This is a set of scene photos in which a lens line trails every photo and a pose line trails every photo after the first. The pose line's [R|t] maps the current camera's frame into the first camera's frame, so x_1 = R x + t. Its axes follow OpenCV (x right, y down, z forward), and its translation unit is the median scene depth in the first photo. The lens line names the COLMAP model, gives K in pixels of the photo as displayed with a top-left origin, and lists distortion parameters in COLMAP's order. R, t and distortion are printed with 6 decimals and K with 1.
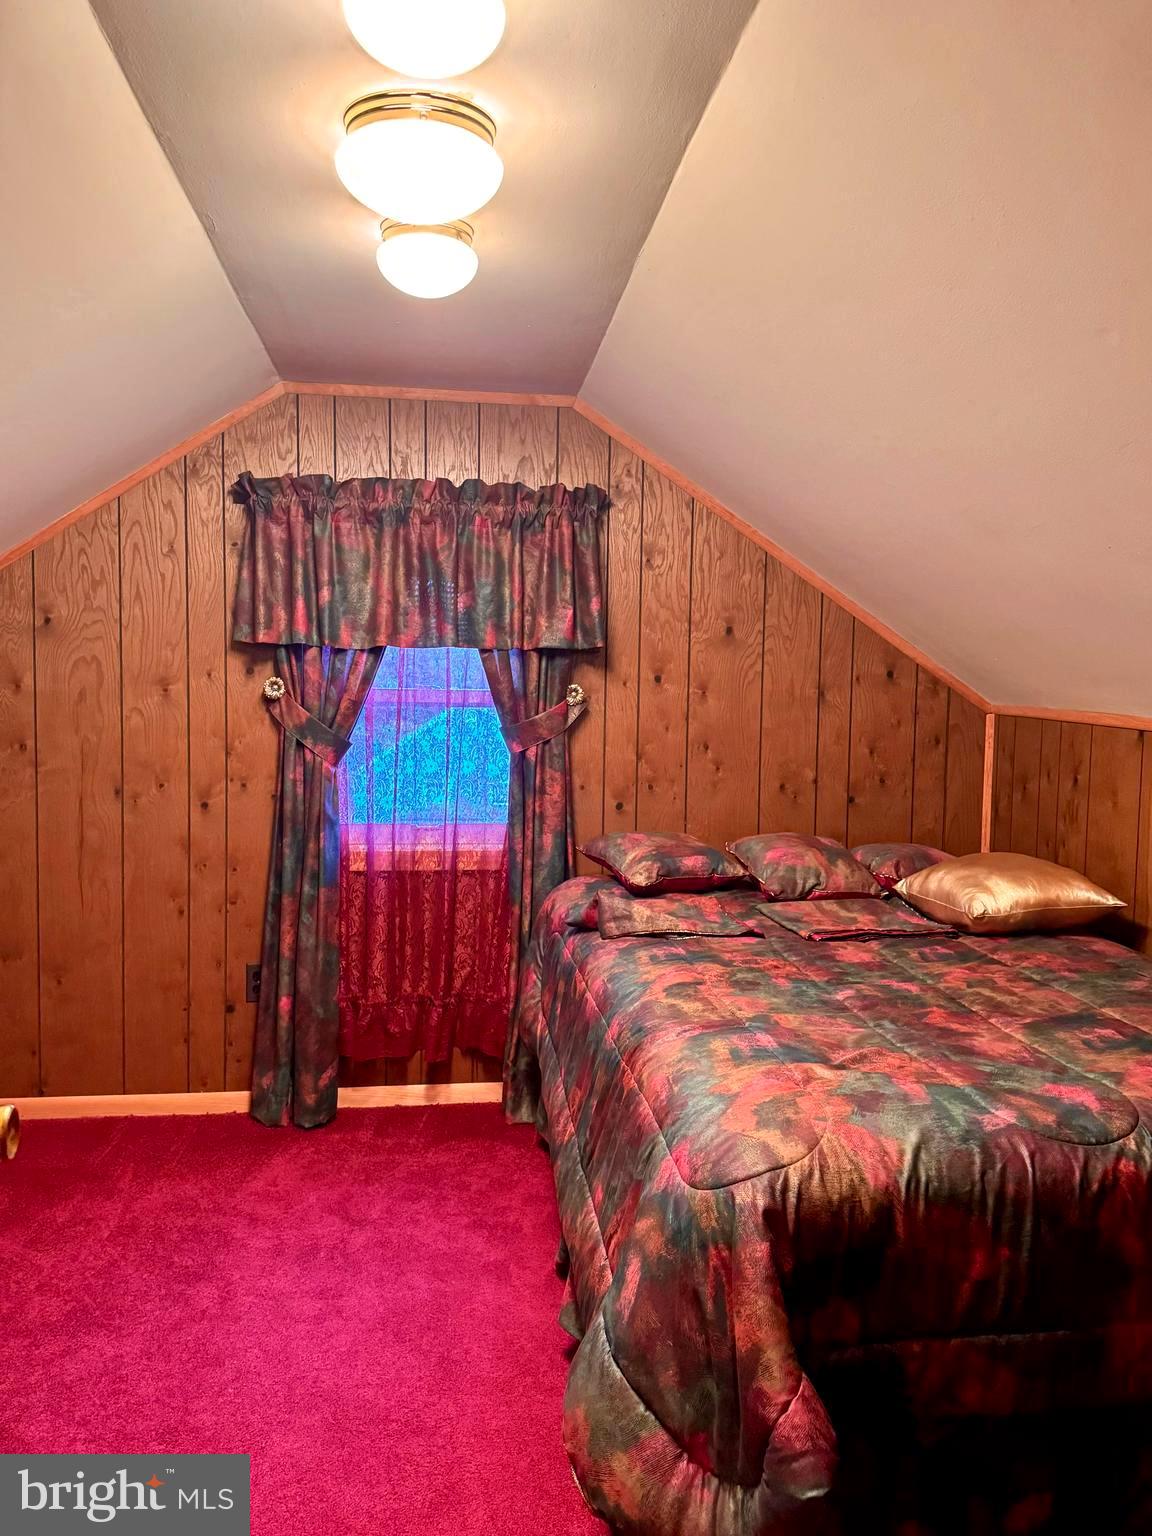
lens RADIAL K [[1088.7, 0, 576.0], [0, 1088.7, 768.0], [0, 0, 1]] dist [0.122311, -0.197072]
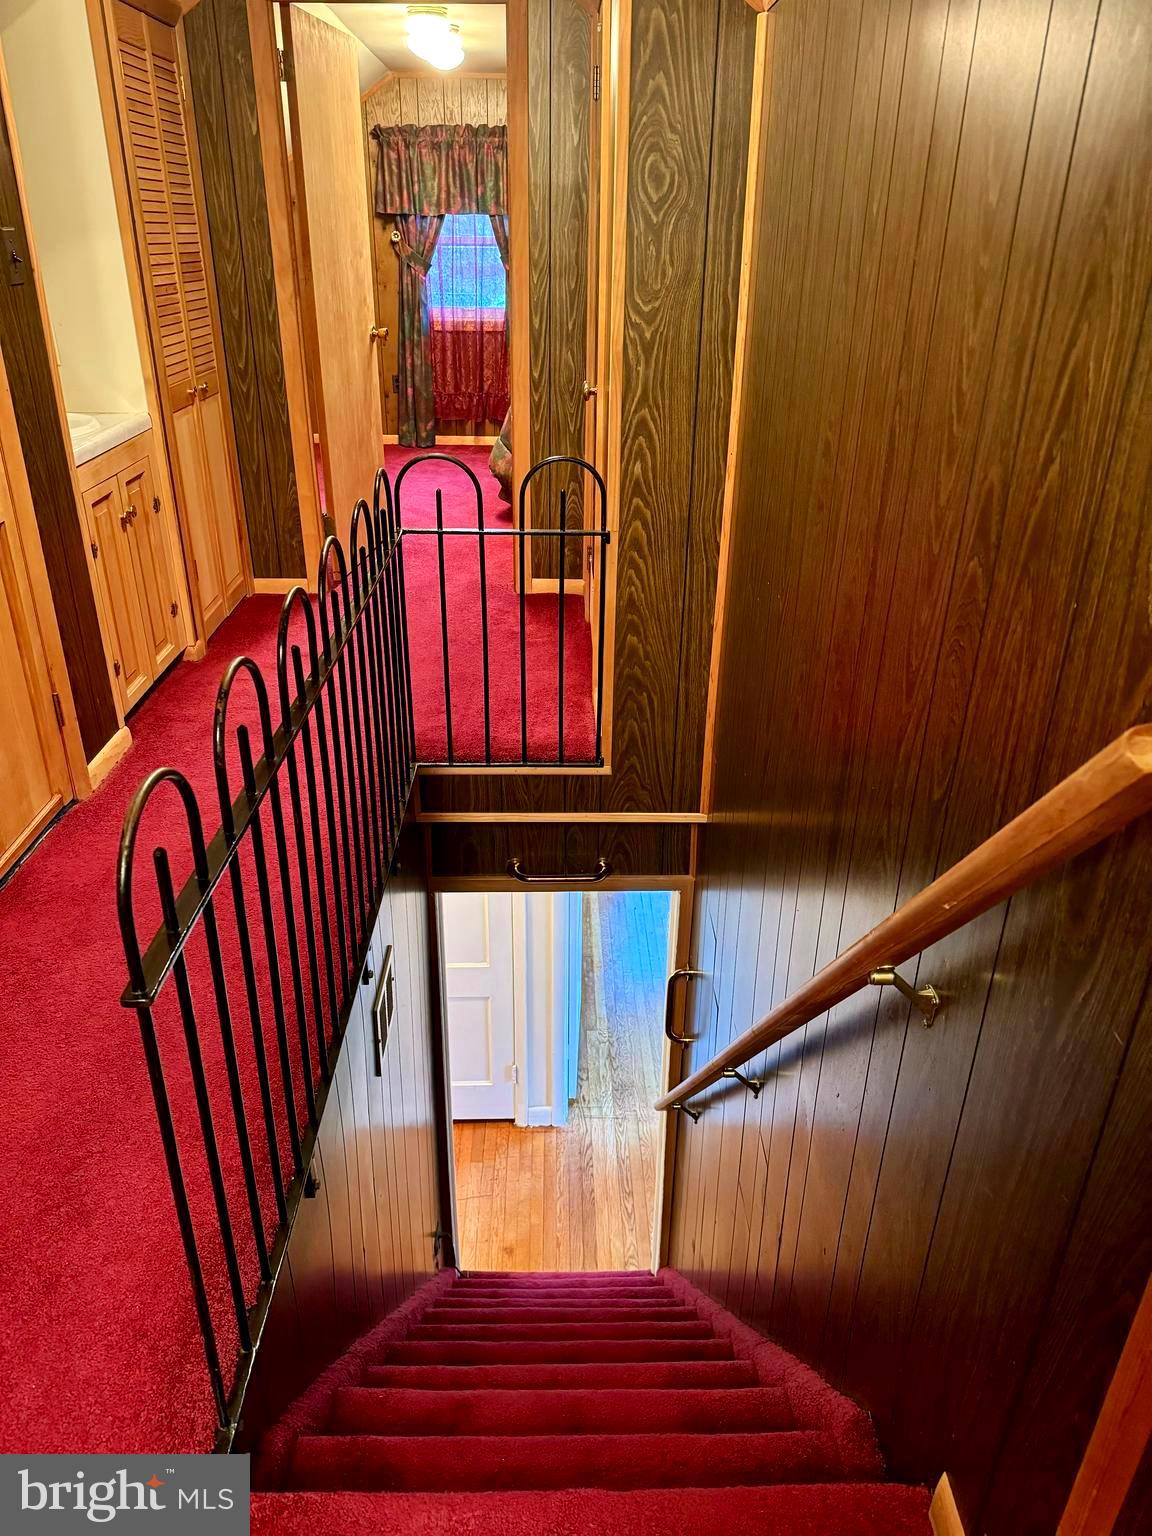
lens RADIAL K [[1088.7, 0, 576.0], [0, 1088.7, 768.0], [0, 0, 1]] dist [0.122311, -0.197072]
pose [[0.992689, 0.047702, -0.110878, 0.369811], [-0.001484, 0.923348, 0.383961, 0.054723], [0.120694, -0.380990, 0.916668, -1.357880]]
